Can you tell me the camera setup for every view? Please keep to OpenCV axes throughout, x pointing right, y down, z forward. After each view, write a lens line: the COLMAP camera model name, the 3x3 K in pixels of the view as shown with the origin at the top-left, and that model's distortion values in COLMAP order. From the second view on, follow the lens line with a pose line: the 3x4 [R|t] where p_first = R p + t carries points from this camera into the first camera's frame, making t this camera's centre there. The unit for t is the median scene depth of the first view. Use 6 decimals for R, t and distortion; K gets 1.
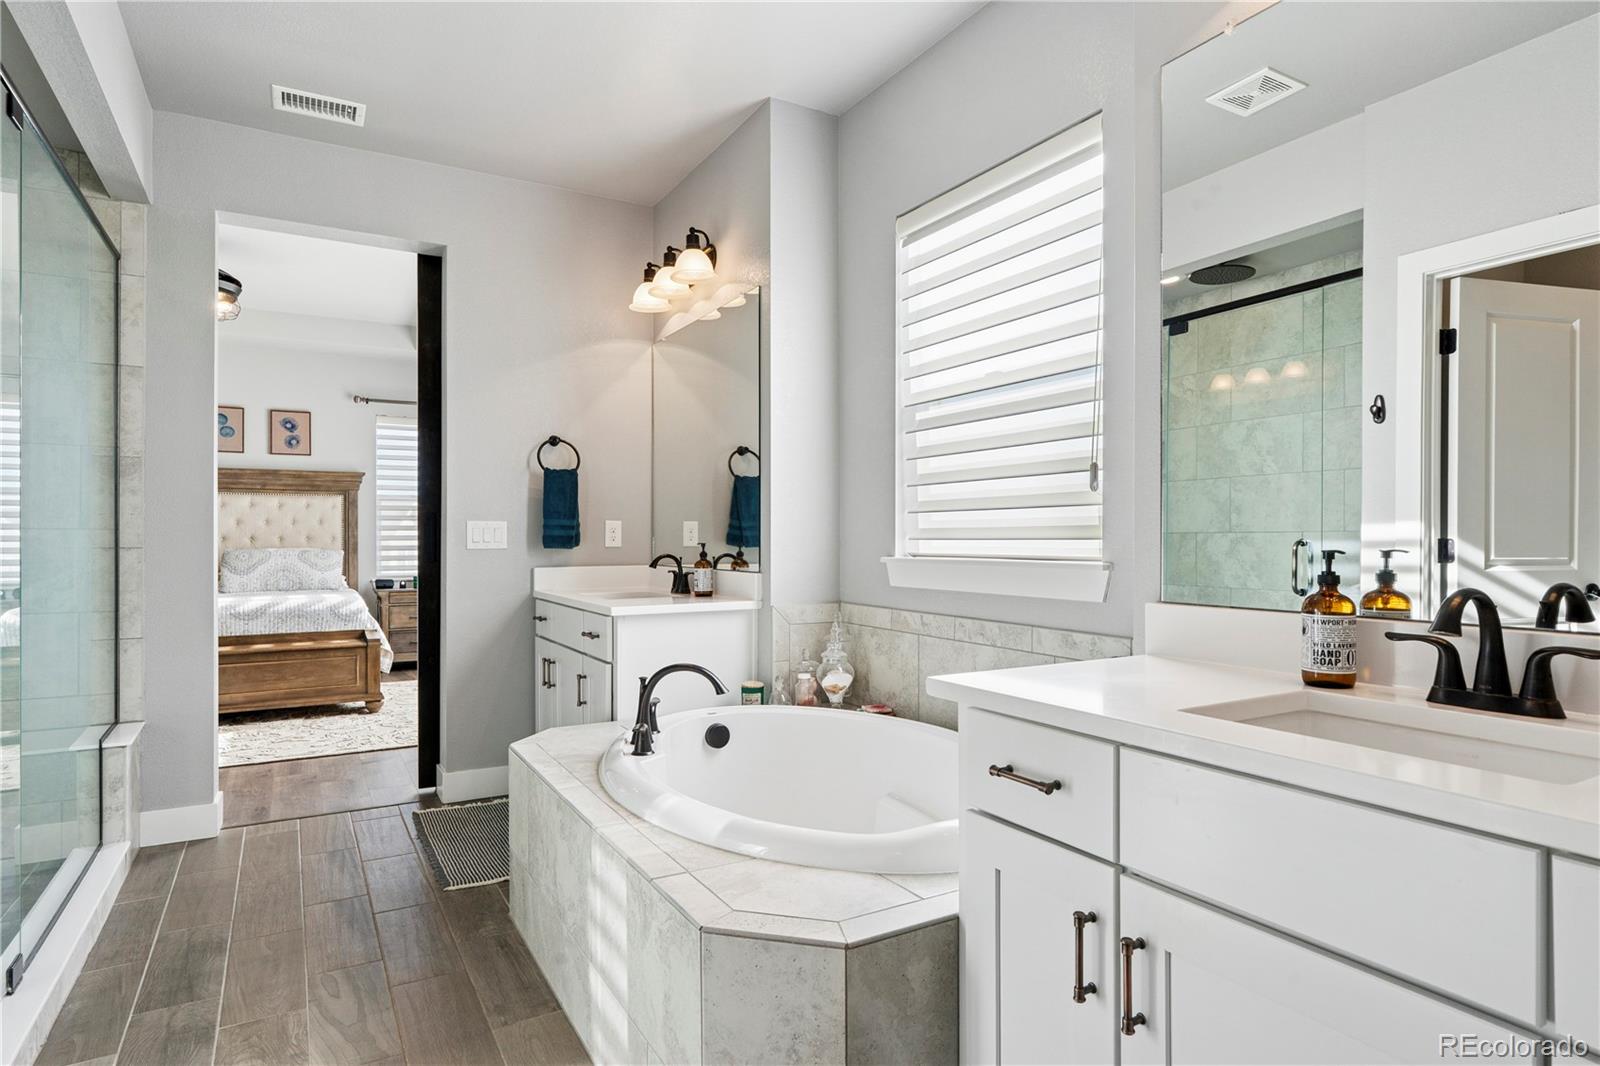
lens RADIAL K [[899.7, 0, 787.5], [0, 899.7, 519.2], [0, 0, 1]] dist [-0.002211, -0.000370]
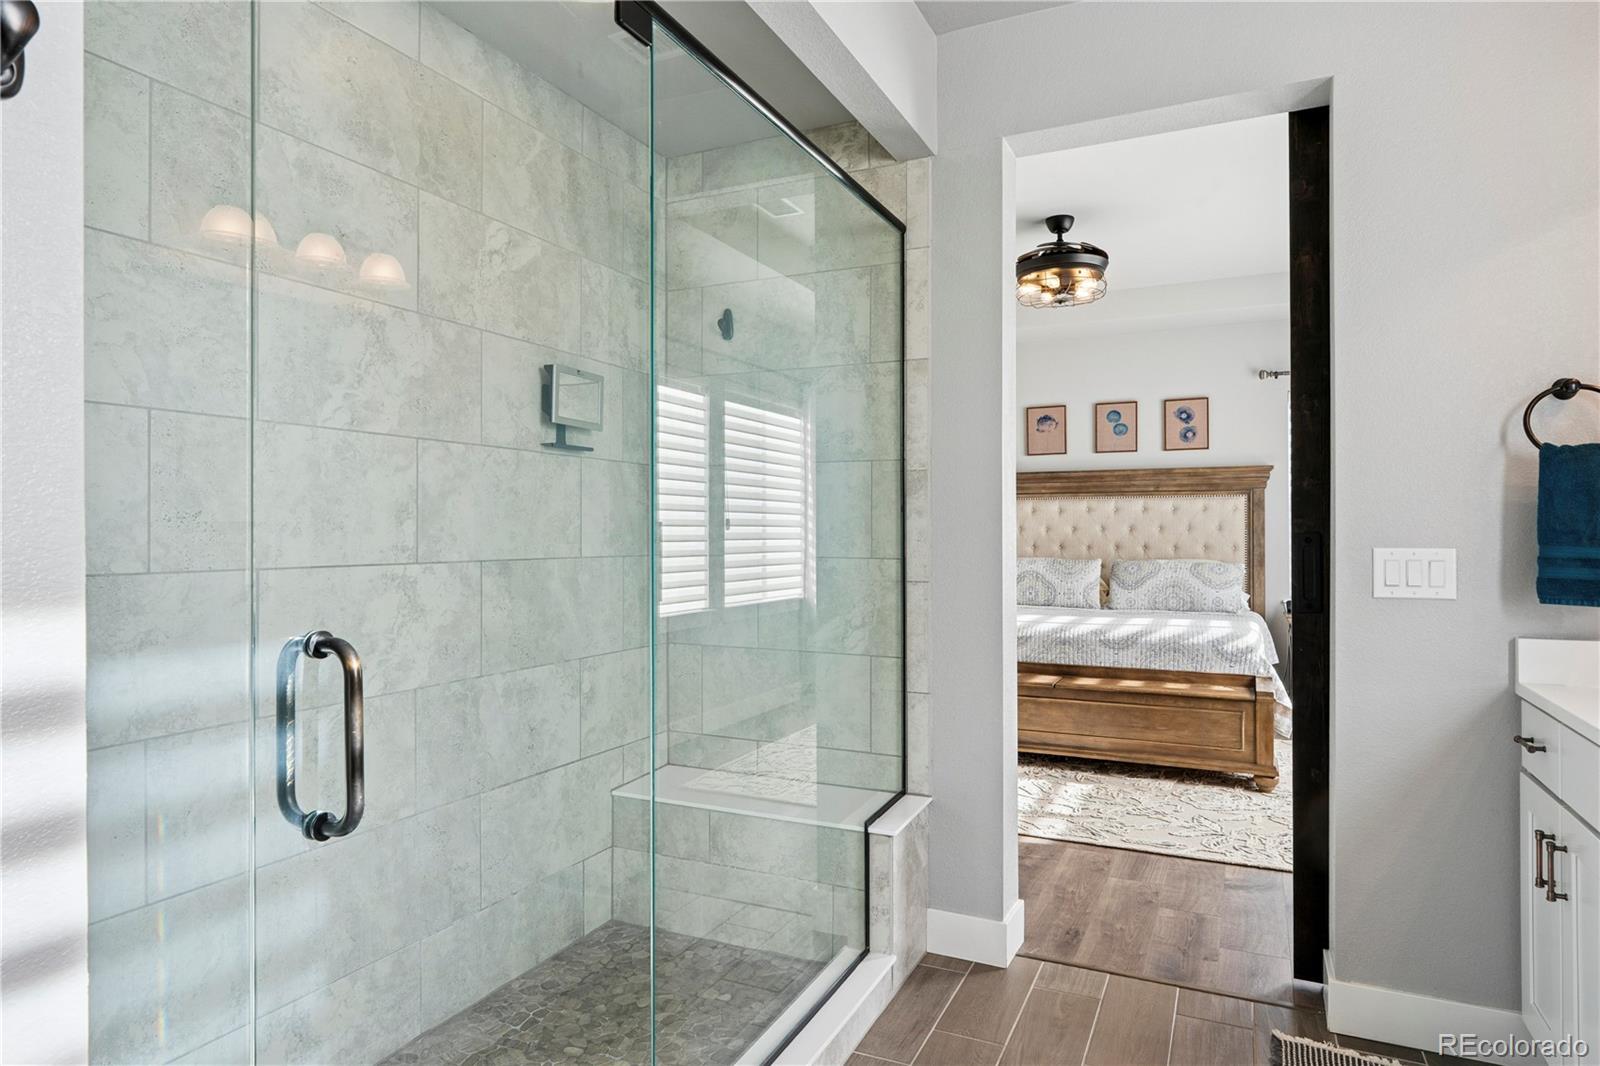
lens RADIAL K [[899.7, 0, 826.1], [0, 899.7, 532.9], [0, 0, 1]] dist [-0.002211, -0.000370]
pose [[0.582079, 0.003025, -0.813126, -0.091122], [0.018789, 0.999676, 0.017170, -0.022957], [0.812915, -0.025272, 0.581834, 0.369612]]
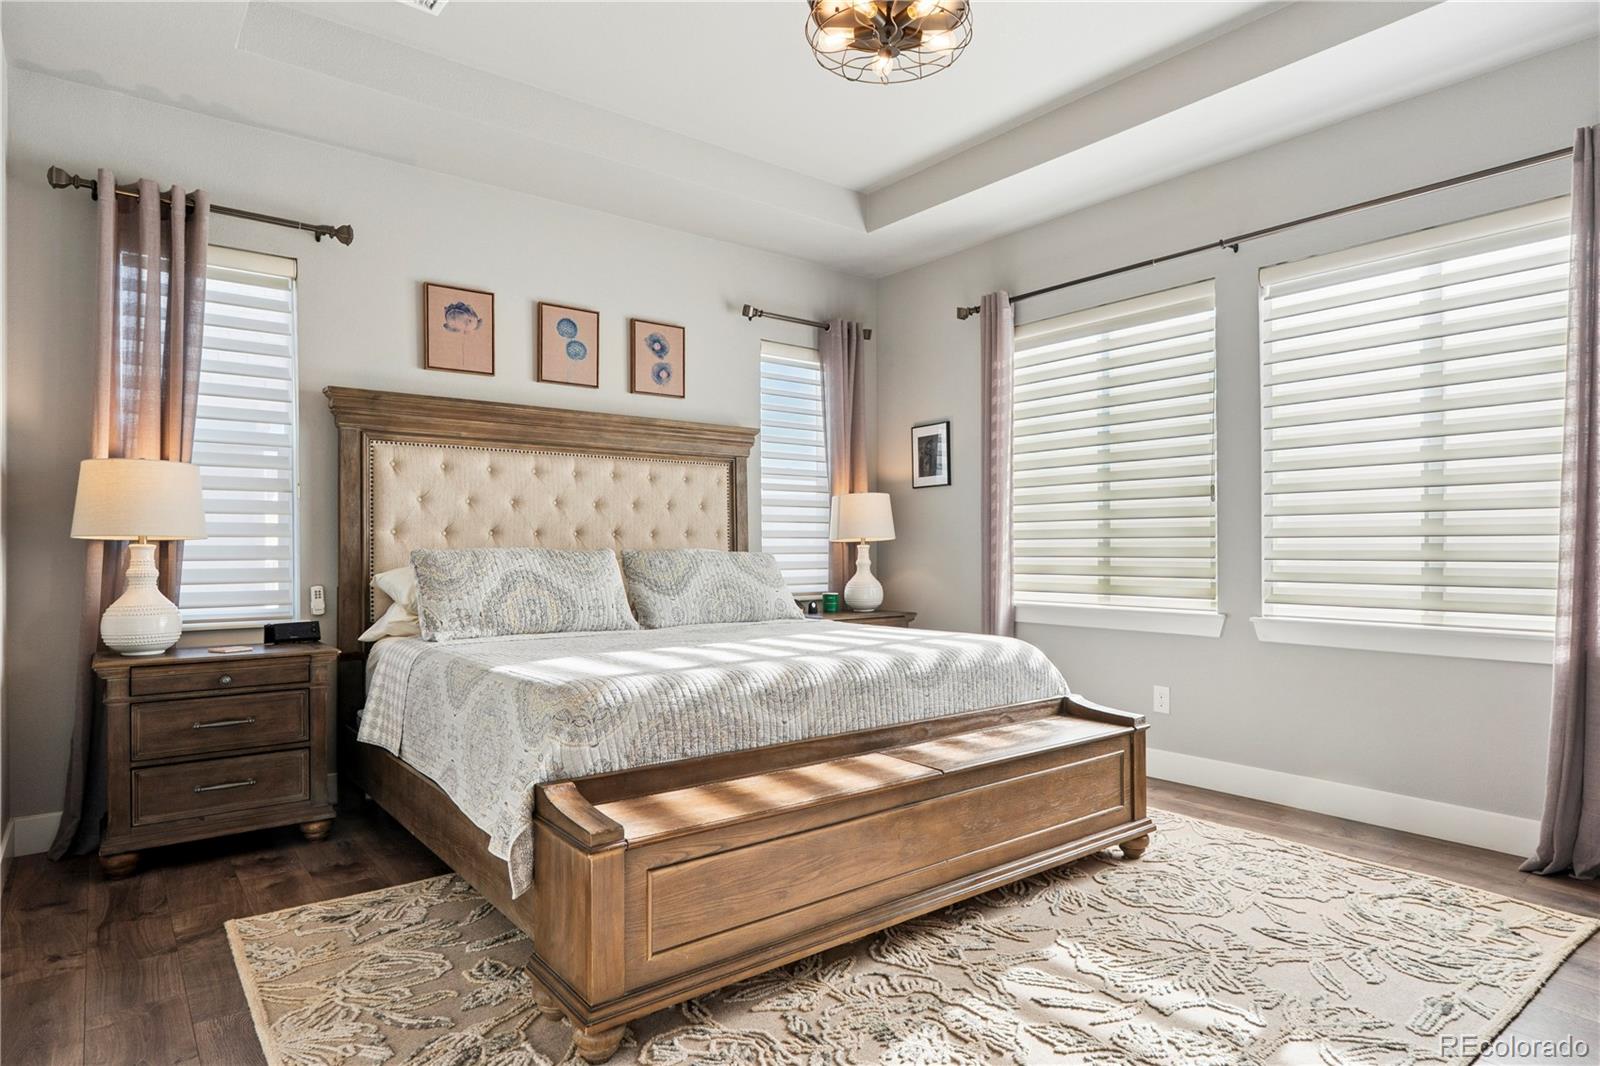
lens RADIAL K [[899.7, 0, 786.7], [0, 899.7, 546.9], [0, 0, 1]] dist [-0.002211, -0.000370]
pose [[0.990655, 0.005970, 0.136262, -0.934365], [-0.009505, 0.999635, 0.025307, 0.024474], [-0.136061, -0.026365, 0.990350, 0.652977]]
